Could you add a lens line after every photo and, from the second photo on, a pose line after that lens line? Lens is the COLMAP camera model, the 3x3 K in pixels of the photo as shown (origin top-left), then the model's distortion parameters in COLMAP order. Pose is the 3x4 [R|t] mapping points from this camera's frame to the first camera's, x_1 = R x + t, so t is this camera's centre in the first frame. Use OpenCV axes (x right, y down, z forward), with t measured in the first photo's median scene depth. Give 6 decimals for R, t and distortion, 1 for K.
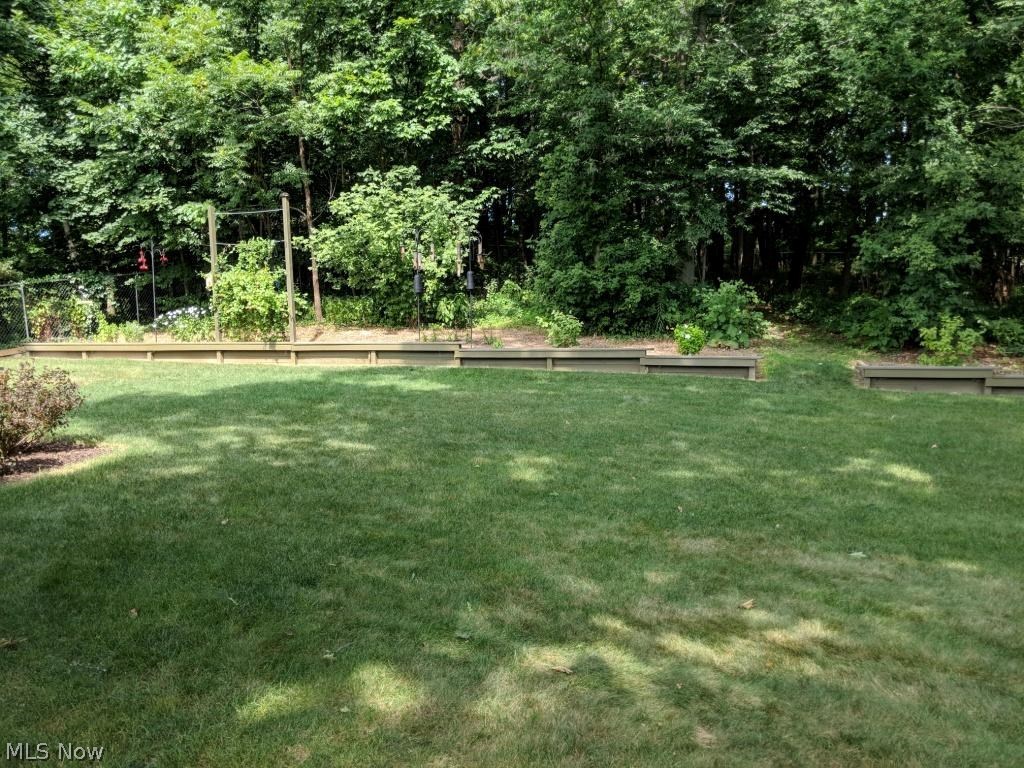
lens RADIAL K [[804.6, 0, 508.7], [0, 804.6, 396.7], [0, 0, 1]] dist [0.005187, 0.011632]
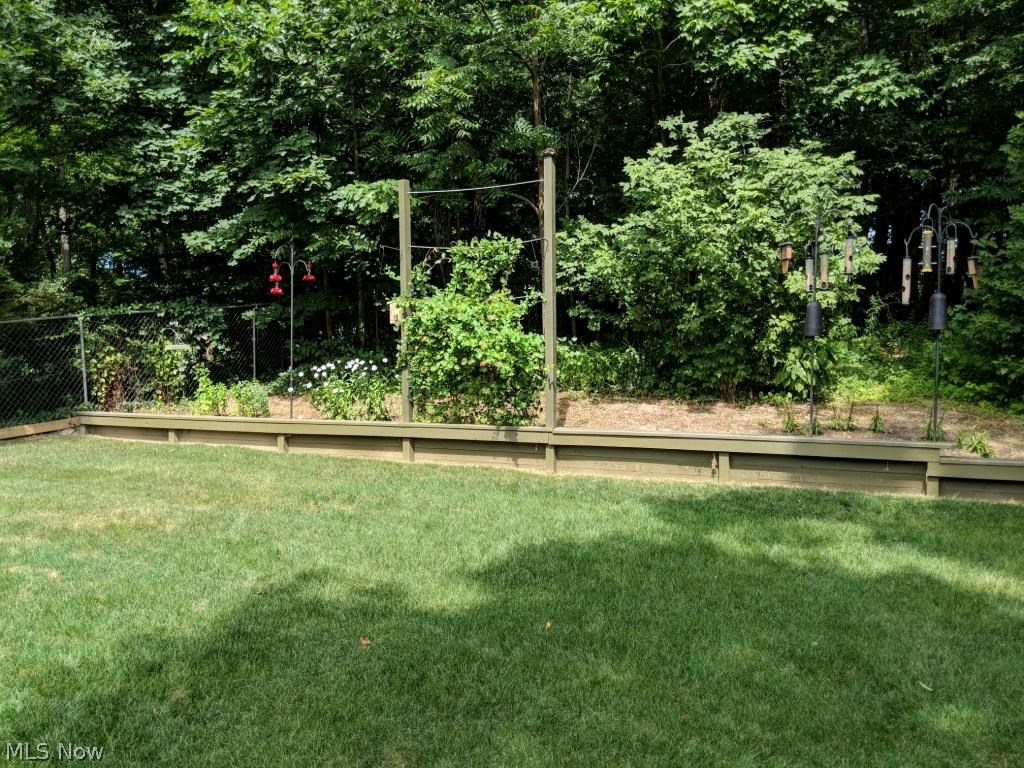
lens RADIAL K [[814.0, 0, 518.4], [0, 814.0, 380.6], [0, 0, 1]] dist [0.080058, -0.133979]
pose [[0.995814, 0.017540, -0.089700, -0.228836], [-0.024448, 0.996769, -0.076511, -0.054535], [0.088068, 0.078383, 0.993026, 0.438115]]
